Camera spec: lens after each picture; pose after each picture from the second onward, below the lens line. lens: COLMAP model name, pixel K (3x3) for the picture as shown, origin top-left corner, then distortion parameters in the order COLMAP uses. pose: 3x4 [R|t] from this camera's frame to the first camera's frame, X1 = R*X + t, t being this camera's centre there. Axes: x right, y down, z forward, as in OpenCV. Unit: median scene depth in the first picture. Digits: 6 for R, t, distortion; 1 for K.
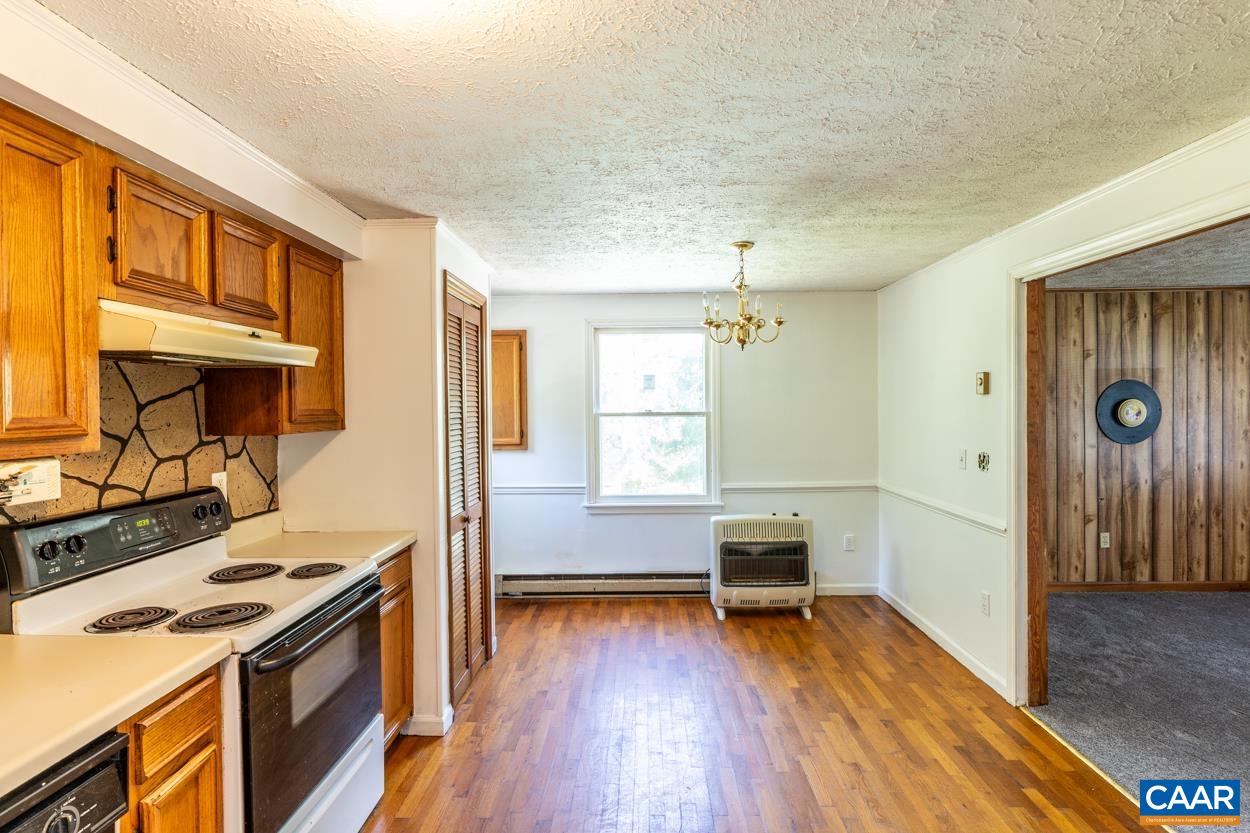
lens RADIAL K [[603.8, 0, 624.9], [0, 603.8, 415.2], [0, 0, 1]] dist [-0.002623, 0.000454]
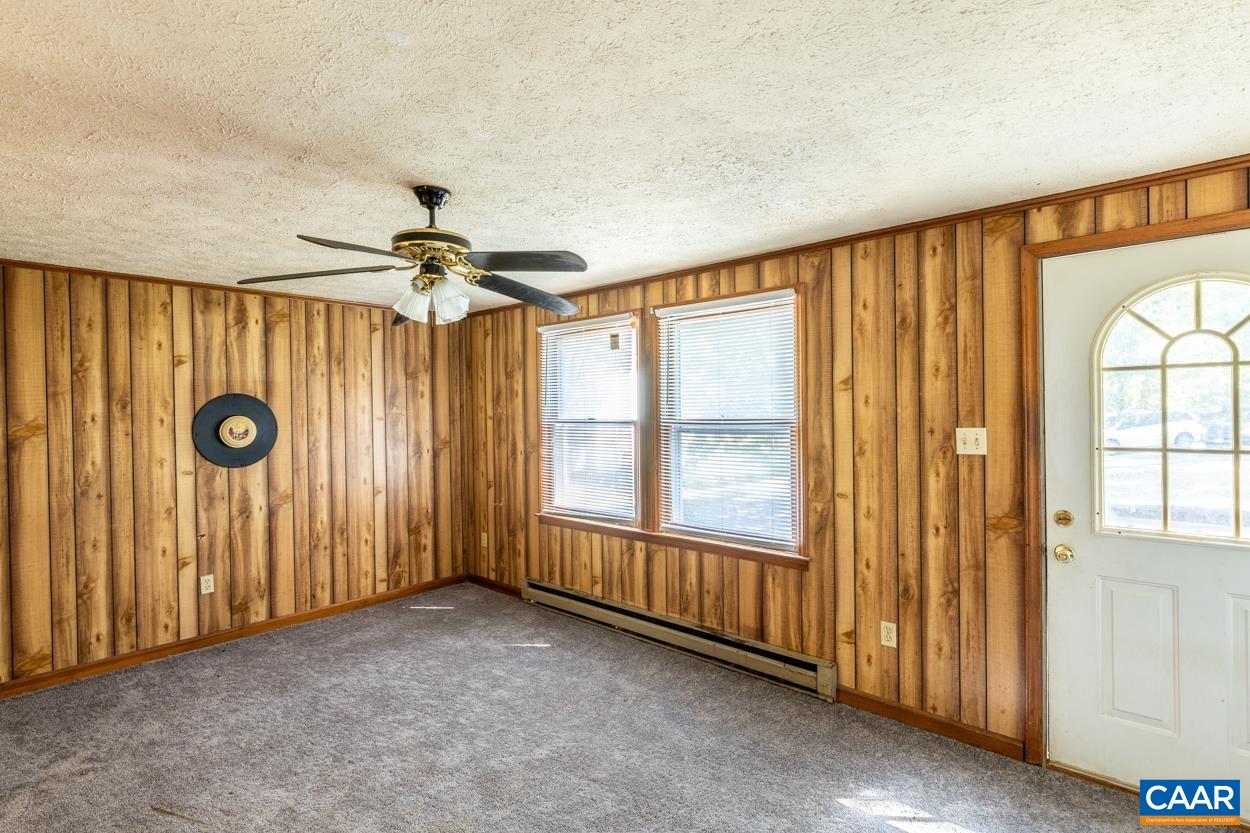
lens RADIAL K [[603.8, 0, 632.5], [0, 603.8, 413.4], [0, 0, 1]] dist [-0.002623, 0.000454]
pose [[0.654697, -0.000666, 0.755891, 0.551978], [0.016186, 0.999783, -0.013138, -0.009402], [-0.755718, 0.020836, 0.654565, 0.000298]]
